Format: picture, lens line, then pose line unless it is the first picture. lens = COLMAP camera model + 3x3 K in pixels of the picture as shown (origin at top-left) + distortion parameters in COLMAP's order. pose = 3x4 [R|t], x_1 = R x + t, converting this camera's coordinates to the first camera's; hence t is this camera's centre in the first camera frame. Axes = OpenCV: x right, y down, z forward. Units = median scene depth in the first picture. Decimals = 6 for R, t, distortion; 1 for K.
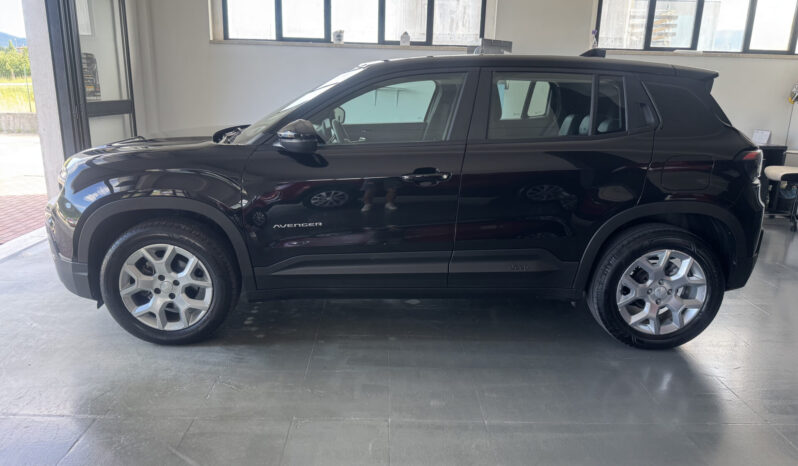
lens RADIAL K [[568.4, 0, 397.9], [0, 568.4, 228.0], [0, 0, 1]] dist [0.026244, -0.049443]
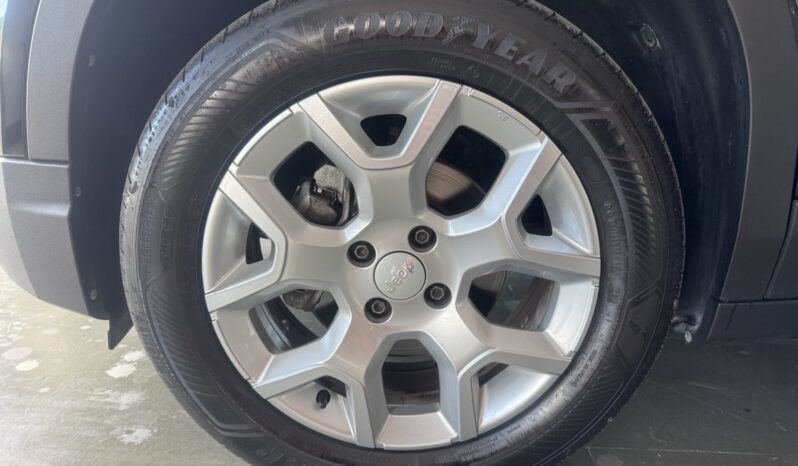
lens RADIAL K [[568.4, 0, 400.1], [0, 568.4, 238.4], [0, 0, 1]] dist [0.026244, -0.049443]
pose [[0.999697, 0.019062, -0.015544, -0.403156], [-0.018525, 0.999249, 0.034023, 0.080470], [0.016181, -0.033725, 0.999300, 0.766000]]
